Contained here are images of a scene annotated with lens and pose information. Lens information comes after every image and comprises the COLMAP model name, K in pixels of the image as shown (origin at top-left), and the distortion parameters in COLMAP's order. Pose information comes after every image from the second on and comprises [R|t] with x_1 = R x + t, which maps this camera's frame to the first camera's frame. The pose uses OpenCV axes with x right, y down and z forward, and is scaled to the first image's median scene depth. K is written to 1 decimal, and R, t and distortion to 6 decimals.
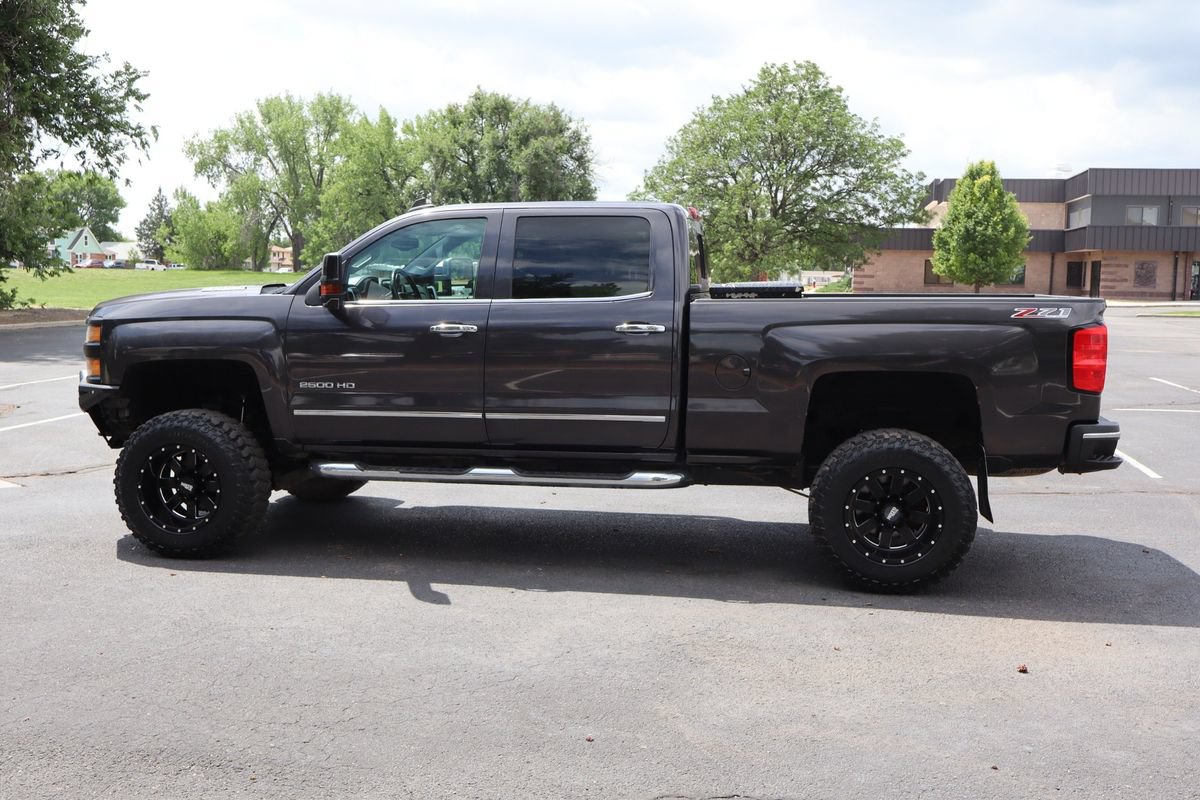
lens RADIAL K [[1159.8, 0, 600.0], [0, 1159.8, 400.0], [0, 0, 1]] dist [0.001353, -0.008884]
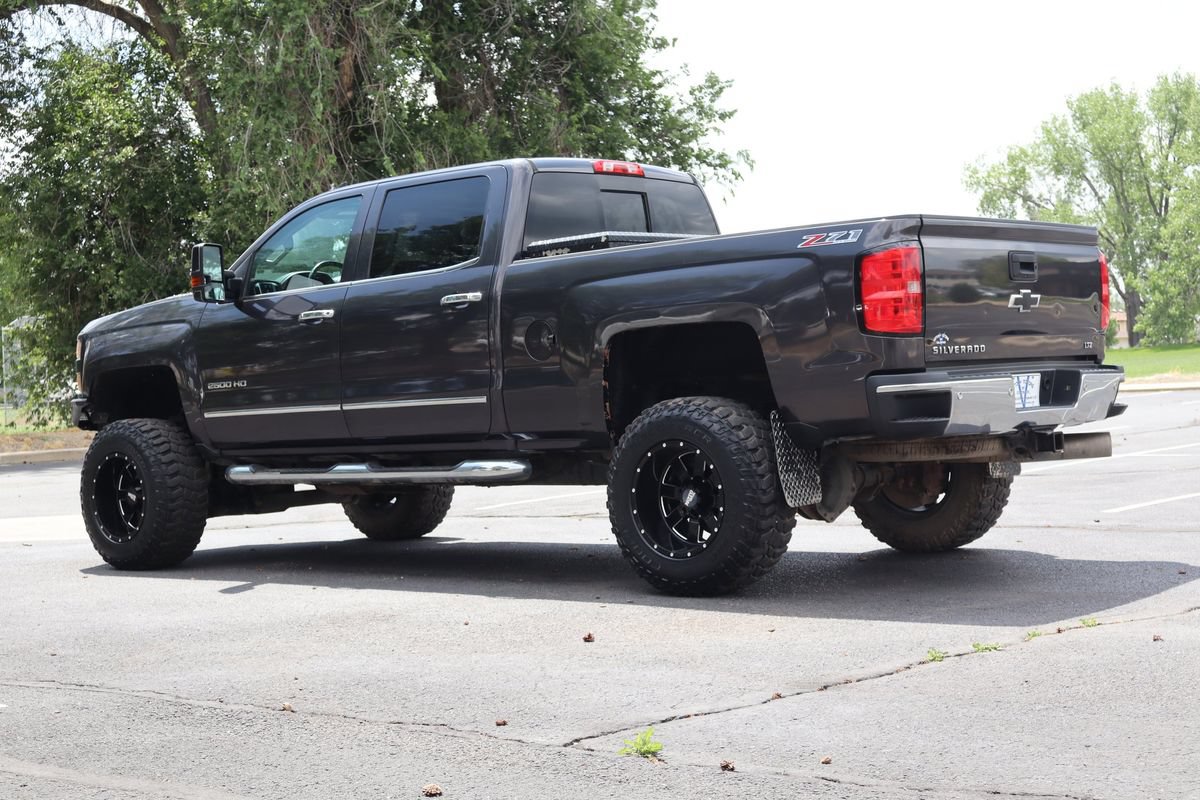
lens RADIAL K [[1776.7, 0, 683.6], [0, 1776.7, 400.6], [0, 0, 1]] dist [0.015823, 0.015285]
pose [[0.873456, -0.046902, -0.484638, 0.817085], [0.007956, 0.996592, -0.082110, 0.125649], [0.486837, 0.067864, 0.870852, -0.096103]]
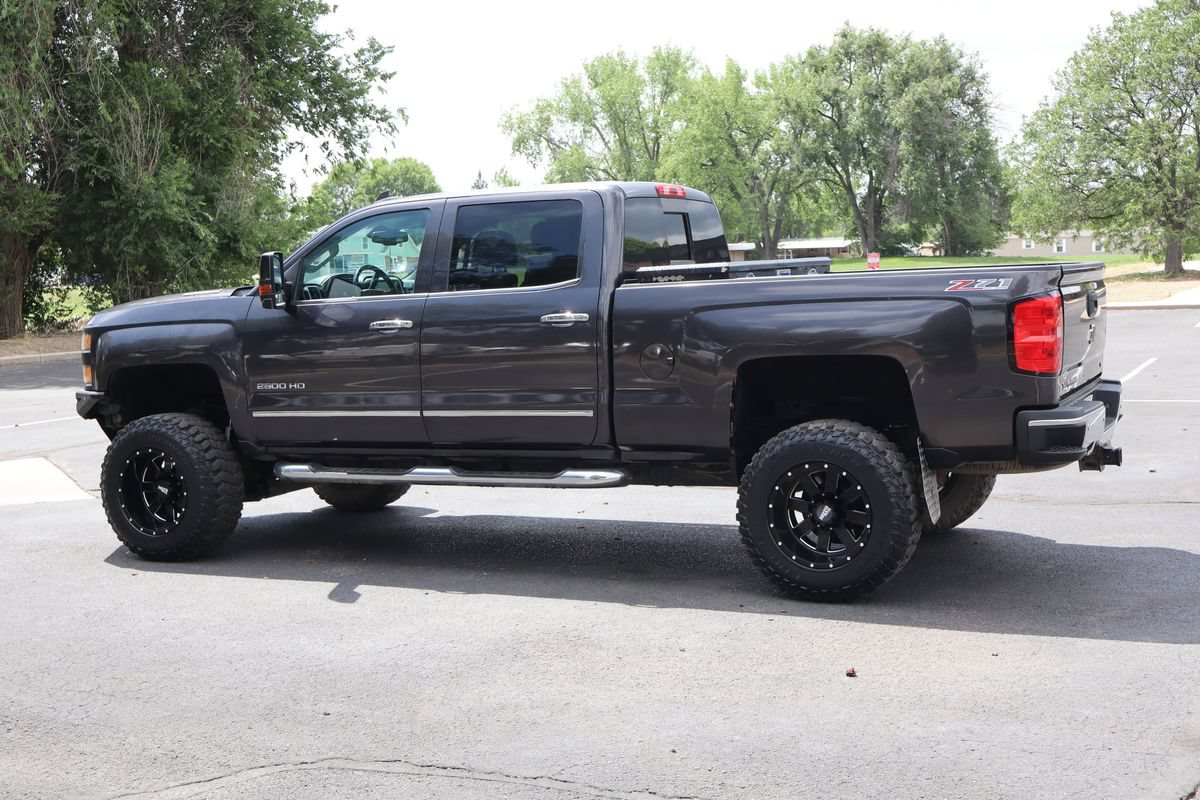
lens RADIAL K [[1448.9, 0, 634.9], [0, 1448.9, 394.7], [0, 0, 1]] dist [0.000575, 0.026215]
pose [[0.967195, -0.021363, -0.253136, 0.376503], [0.017896, 0.999712, -0.015989, 0.020025], [0.253405, 0.010934, 0.967298, -0.123277]]
